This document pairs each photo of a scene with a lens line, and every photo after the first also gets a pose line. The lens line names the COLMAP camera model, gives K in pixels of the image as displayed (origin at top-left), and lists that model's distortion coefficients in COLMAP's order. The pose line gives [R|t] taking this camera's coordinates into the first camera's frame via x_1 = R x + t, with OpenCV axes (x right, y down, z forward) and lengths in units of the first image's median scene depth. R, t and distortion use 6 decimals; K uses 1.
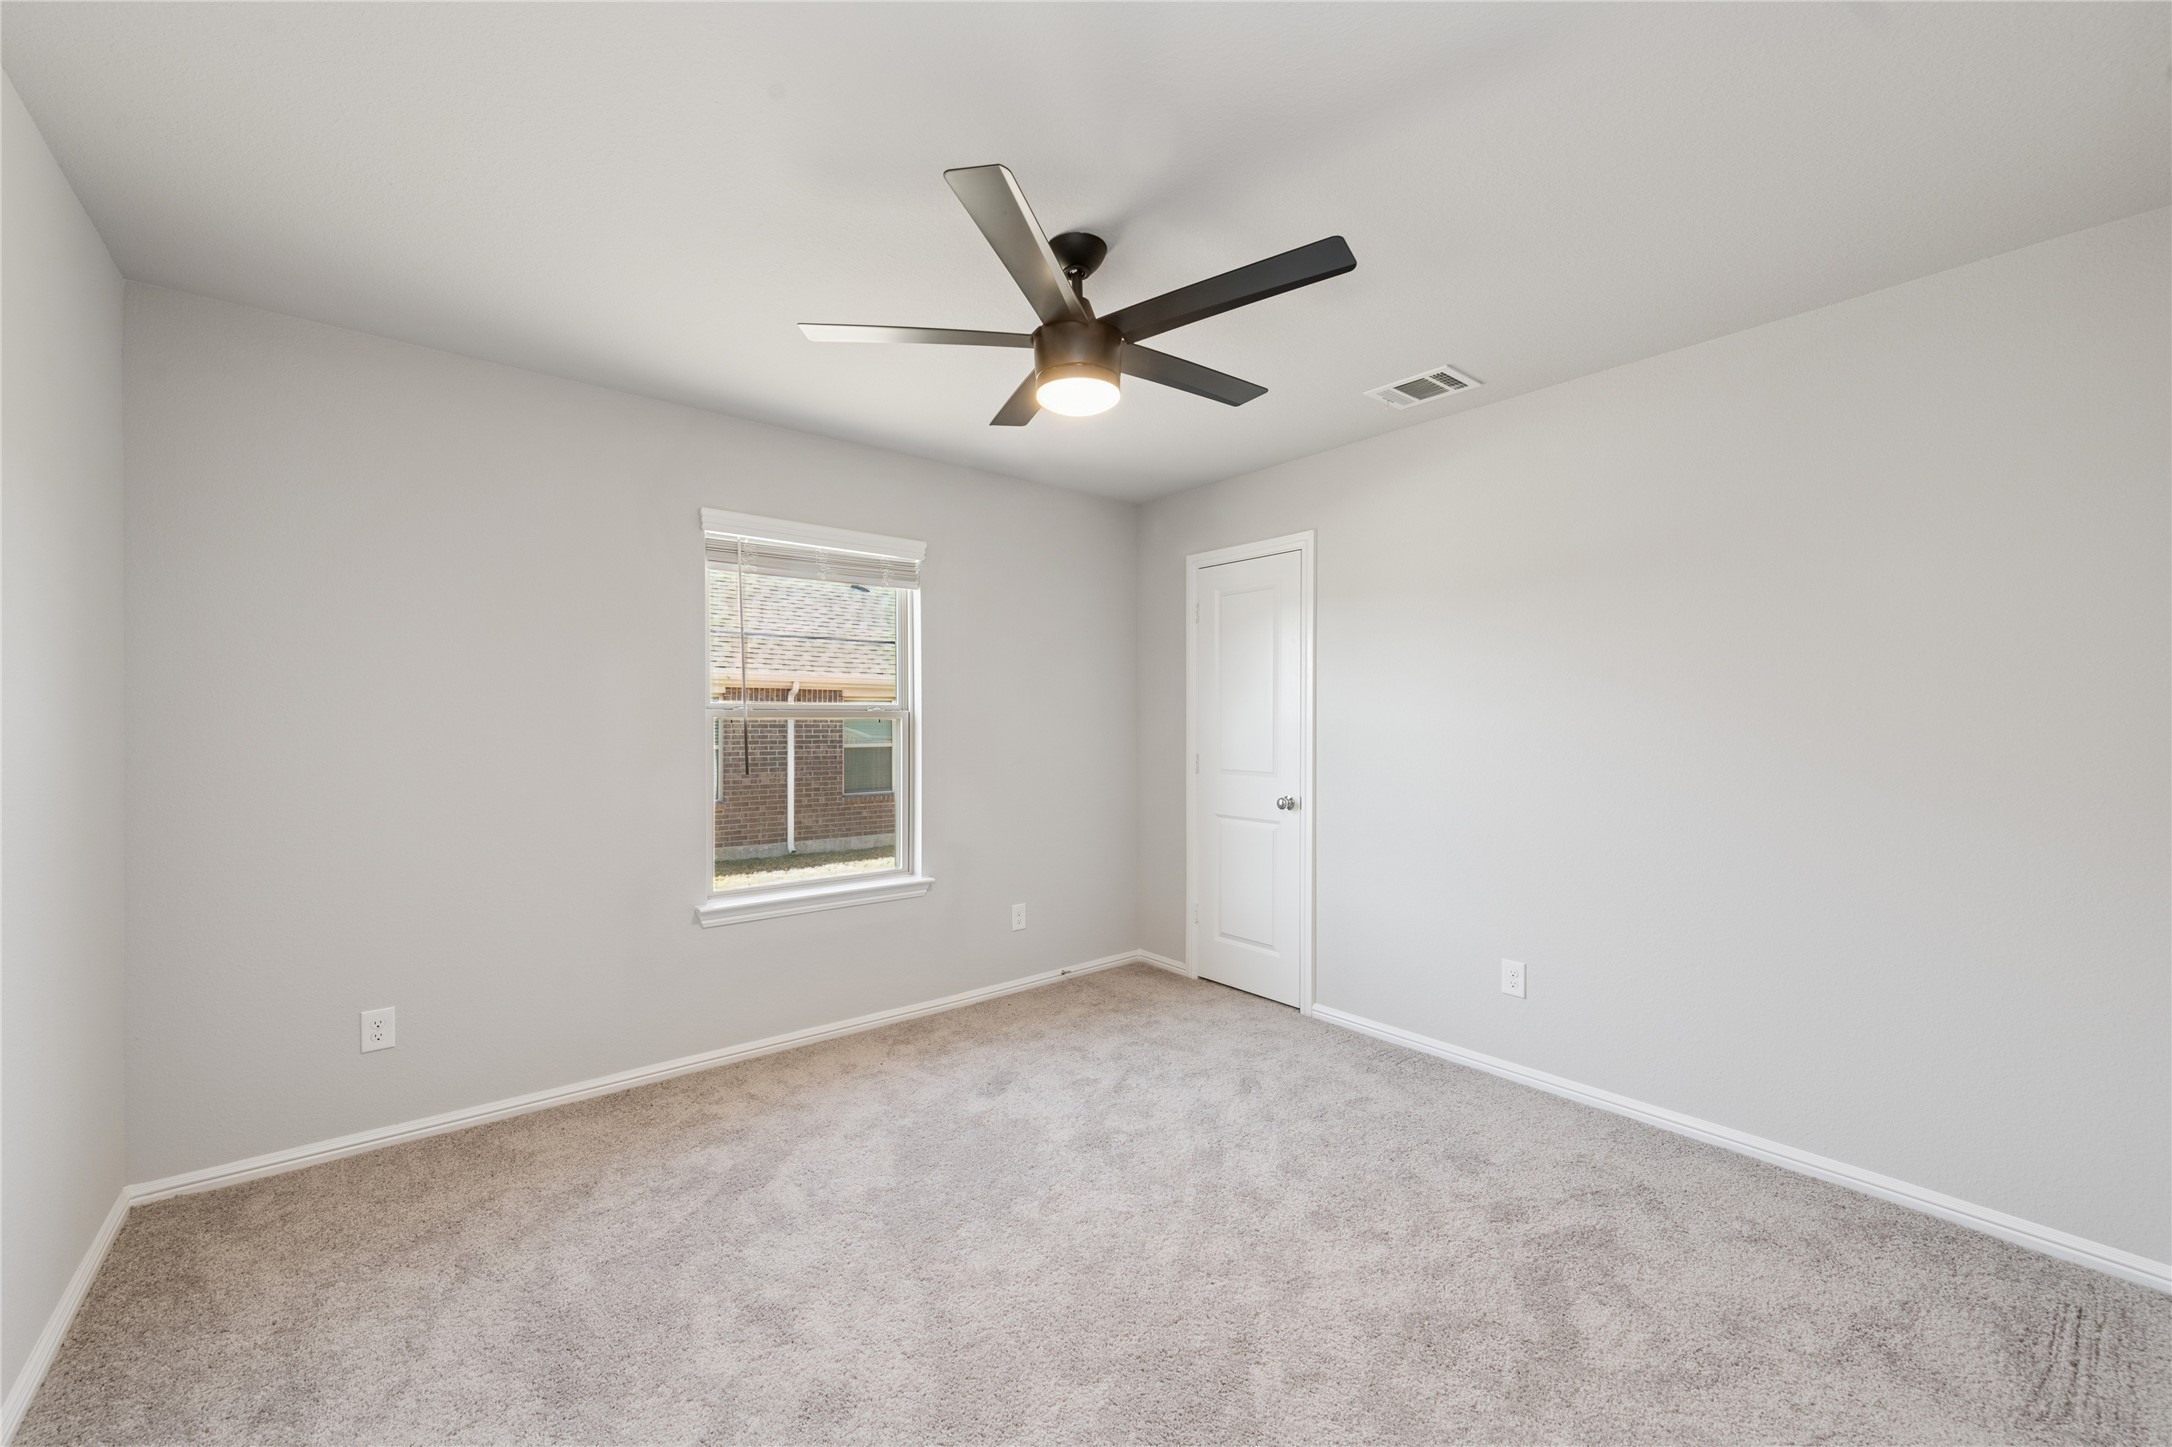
lens RADIAL K [[856.3, 0, 1080.0], [0, 856.3, 740.0], [0, 0, 1]] dist [0.003211, 0.000066]
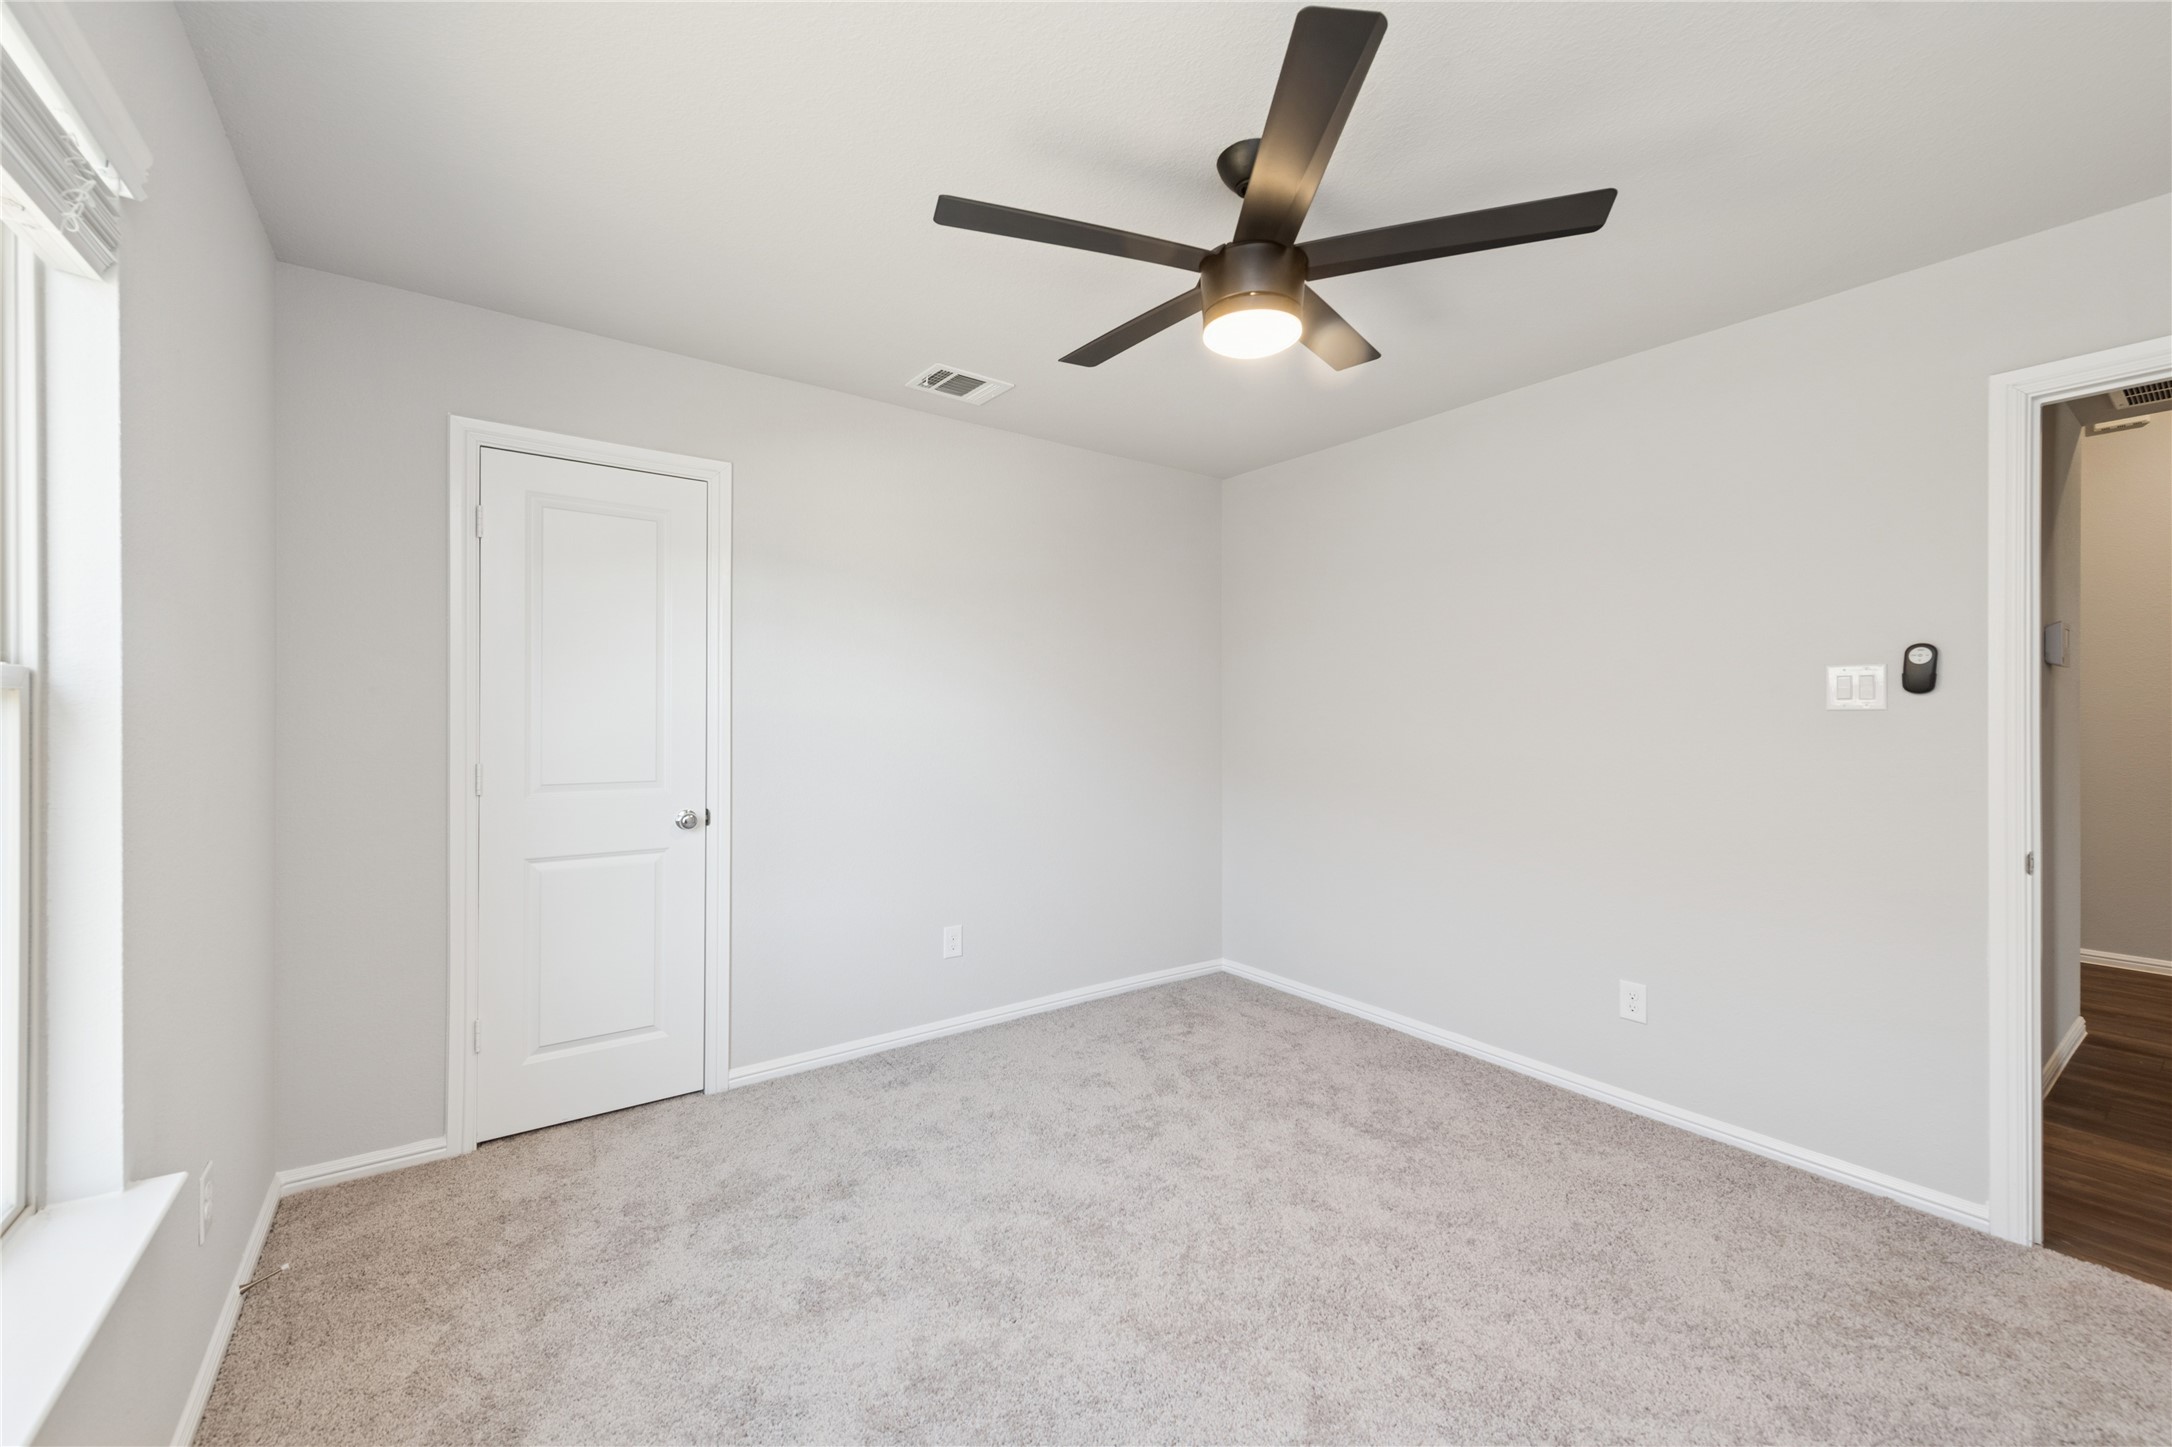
lens RADIAL K [[866.1, 0, 1089.4], [0, 866.1, 729.0], [0, 0, 1]] dist [-0.000315, -0.000077]
pose [[0.036596, -0.018197, 0.999164, -0.494575], [0.016940, 0.999702, 0.017586, -0.011679], [-0.999187, 0.016282, 0.036894, 0.635884]]
